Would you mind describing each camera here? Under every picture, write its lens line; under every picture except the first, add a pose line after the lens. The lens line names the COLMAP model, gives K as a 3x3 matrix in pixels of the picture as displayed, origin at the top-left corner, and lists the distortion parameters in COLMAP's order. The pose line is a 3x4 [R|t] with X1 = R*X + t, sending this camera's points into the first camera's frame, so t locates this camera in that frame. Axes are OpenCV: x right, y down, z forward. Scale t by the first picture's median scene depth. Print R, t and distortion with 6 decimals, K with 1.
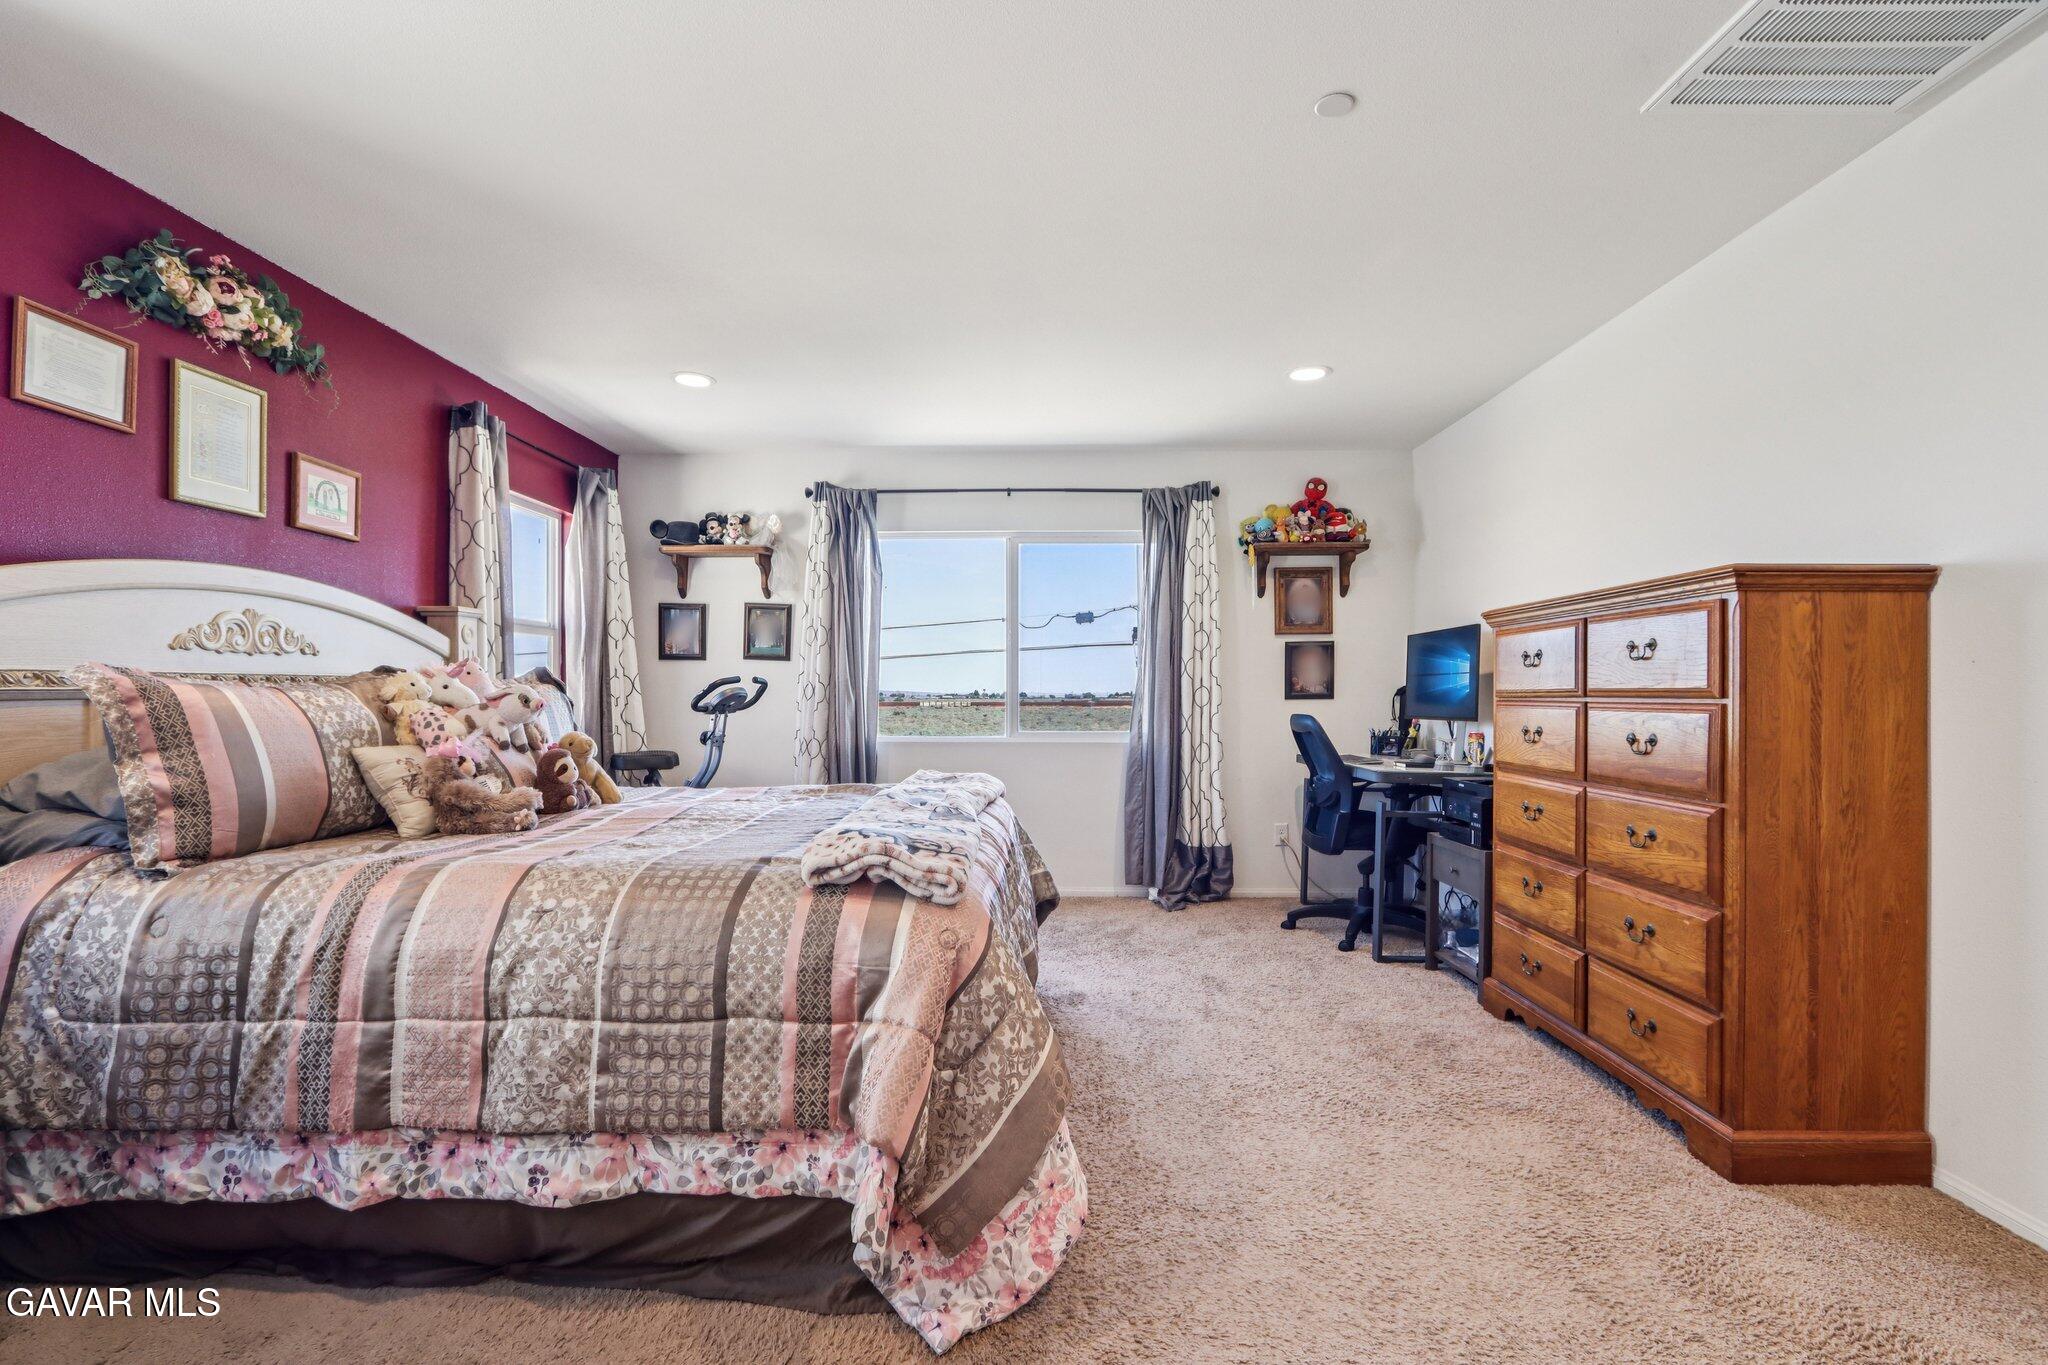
lens RADIAL K [[954.7, 0, 1019.1], [0, 954.7, 689.6], [0, 0, 1]] dist [-0.022223, 0.005127]
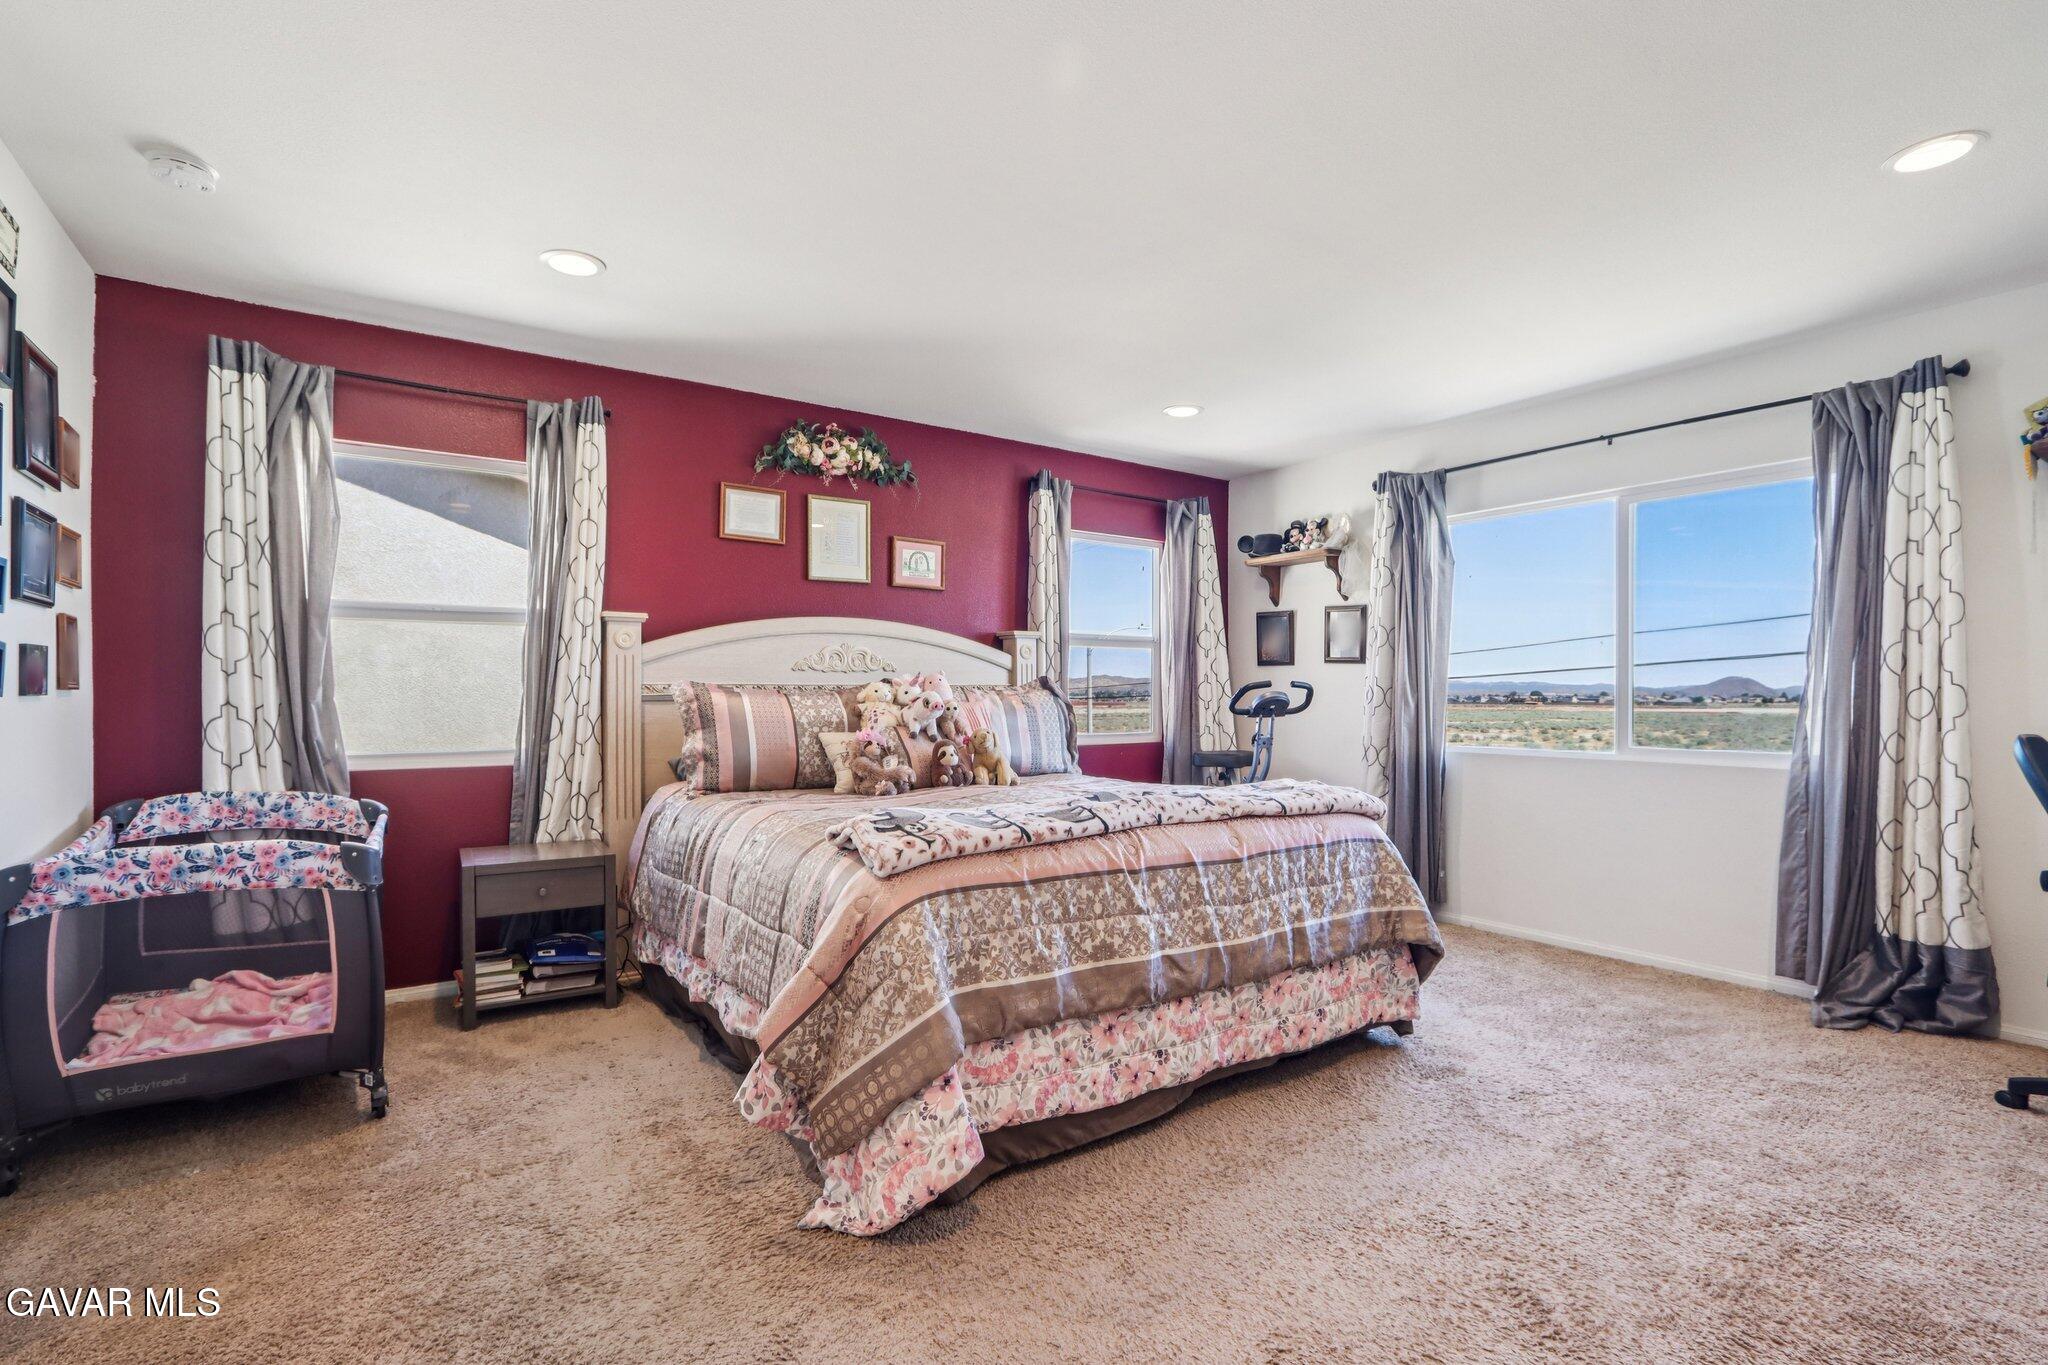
lens RADIAL K [[954.7, 0, 1008.6], [0, 954.7, 695.2], [0, 0, 1]] dist [-0.022223, 0.005127]
pose [[0.588679, -0.000774, -0.808366, 0.445762], [0.002349, 0.999997, 0.000753, 0.000360], [0.808363, -0.002342, 0.588679, 0.200378]]
